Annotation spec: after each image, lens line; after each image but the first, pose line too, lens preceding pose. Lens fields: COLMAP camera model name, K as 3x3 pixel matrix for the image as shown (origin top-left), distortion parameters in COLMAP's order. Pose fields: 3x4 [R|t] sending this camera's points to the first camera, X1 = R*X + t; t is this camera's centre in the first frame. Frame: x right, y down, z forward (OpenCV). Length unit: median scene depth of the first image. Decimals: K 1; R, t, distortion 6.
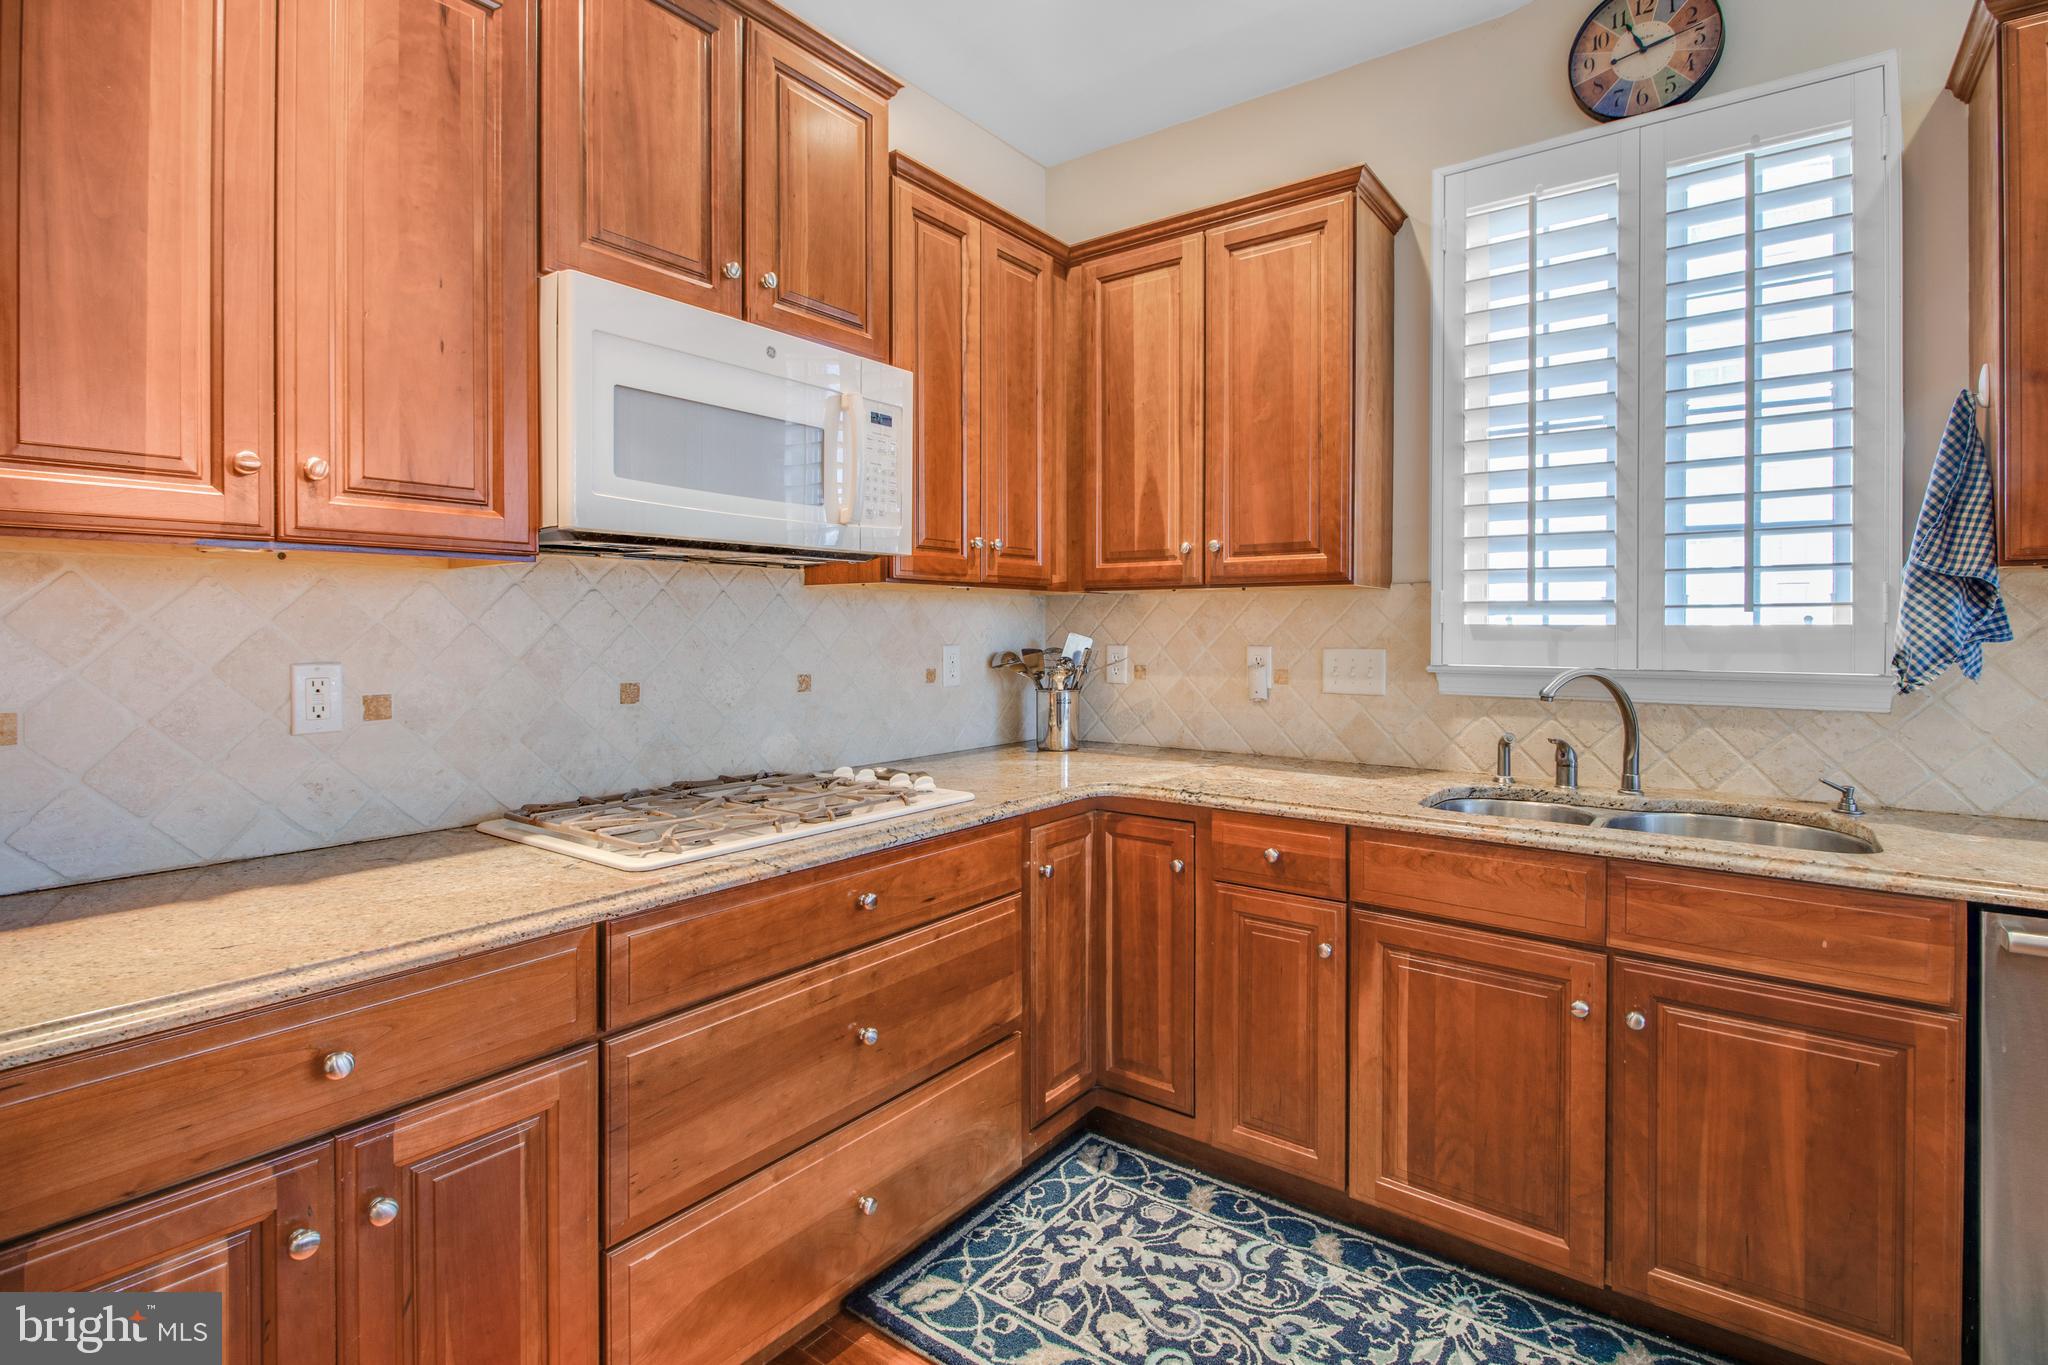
lens RADIAL K [[960.4, 0, 1021.0], [0, 960.4, 662.1], [0, 0, 1]] dist [0.000914, -0.011569]
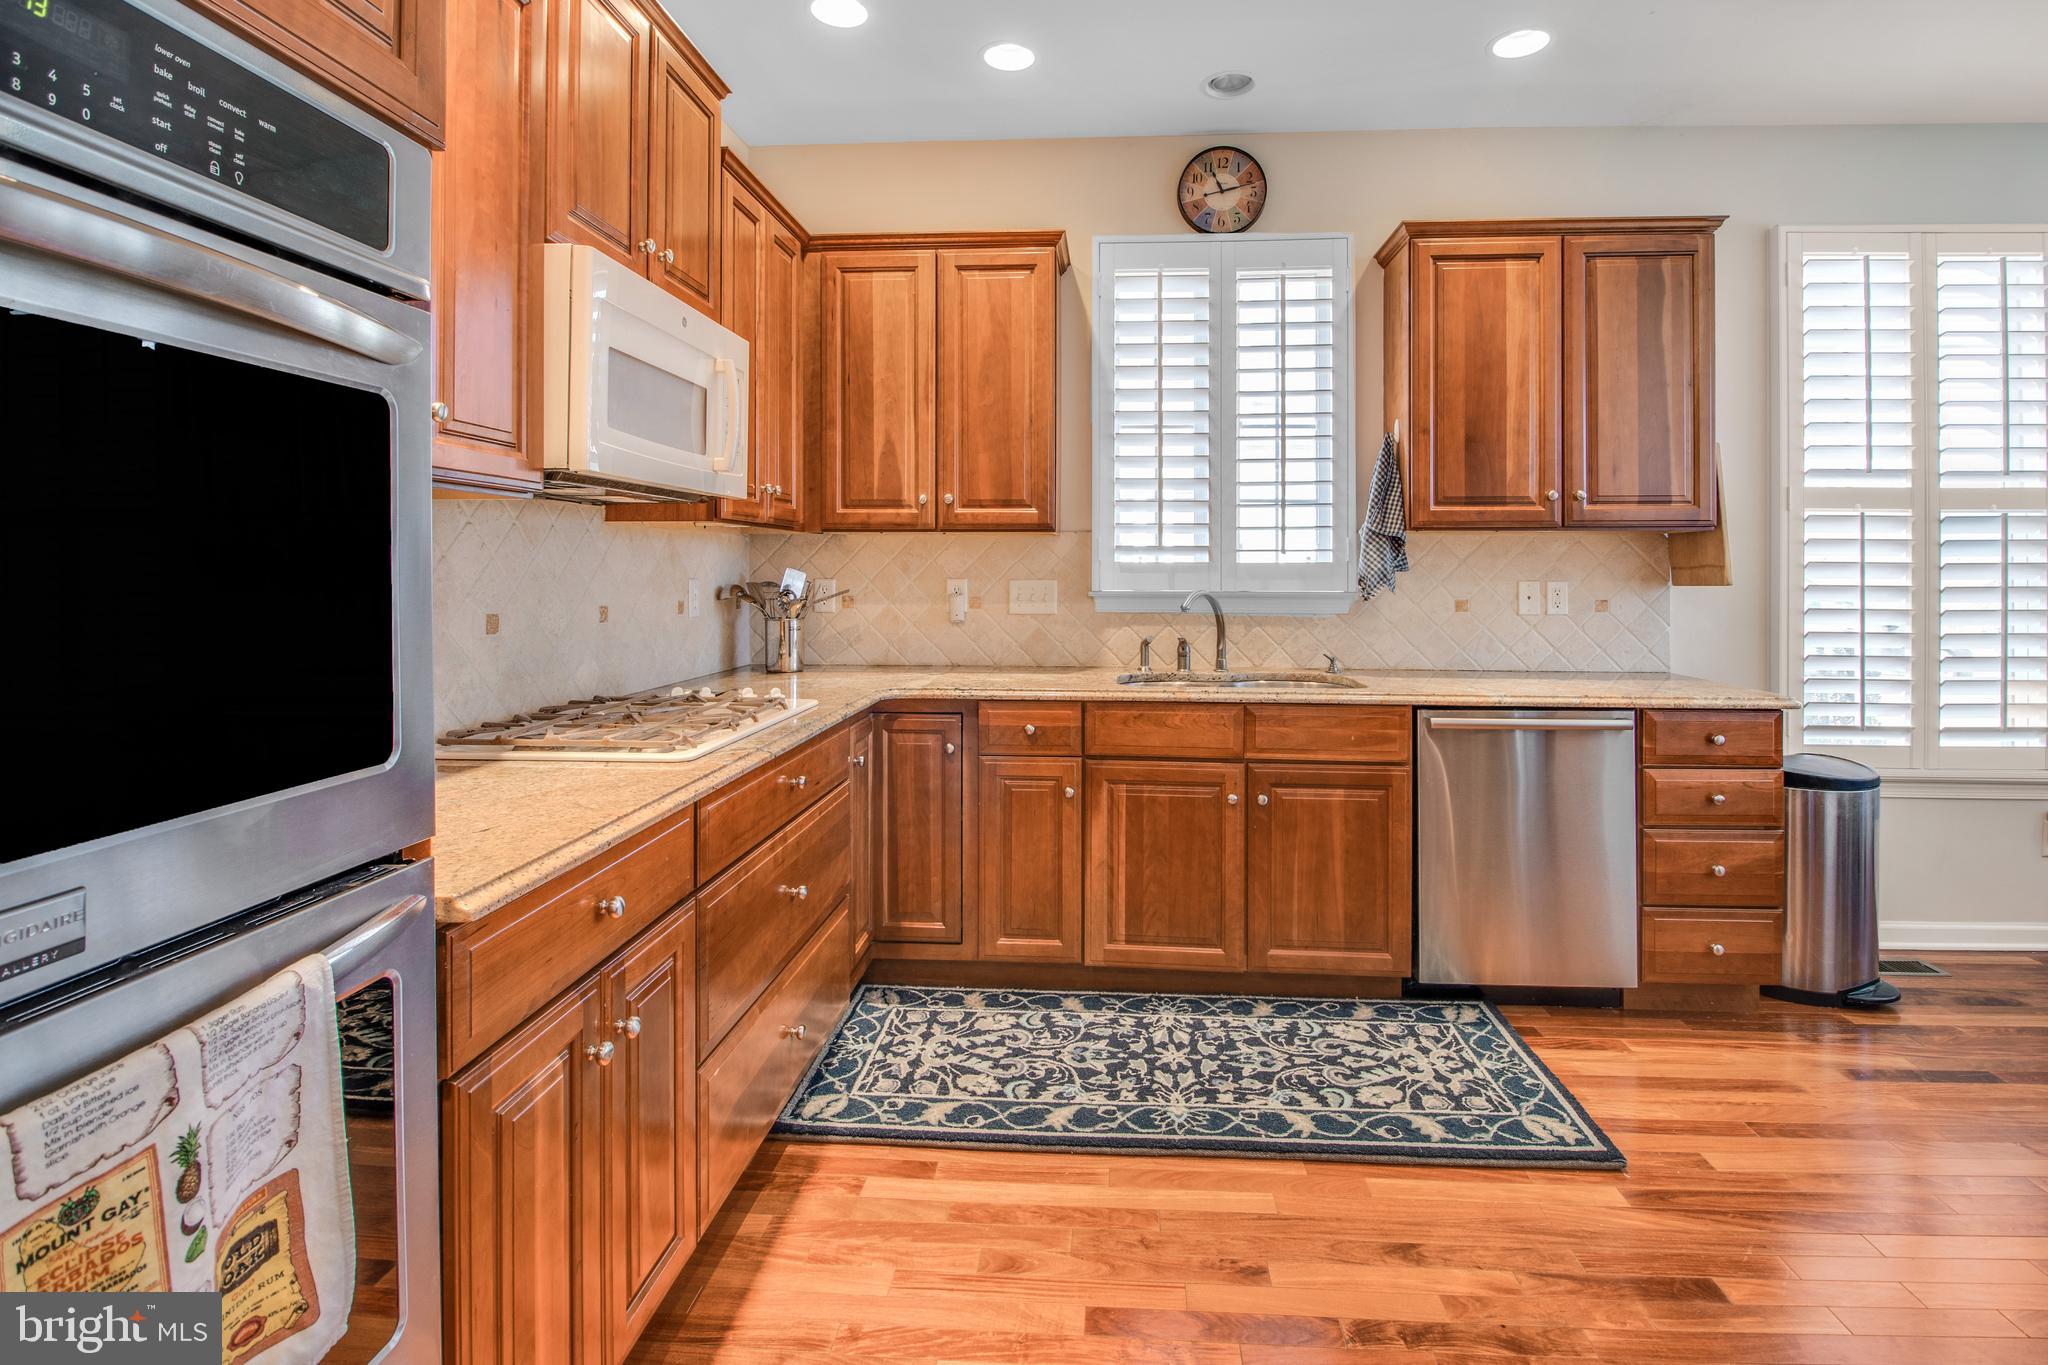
lens RADIAL K [[980.3, 0, 1035.3], [0, 980.3, 595.9], [0, 0, 1]] dist [0.001339, 0.000453]
pose [[0.848907, -0.013982, 0.528358, -0.456792], [0.017316, 0.999849, -0.001361, 0.012551], [-0.528259, 0.010304, 0.849021, -0.187682]]
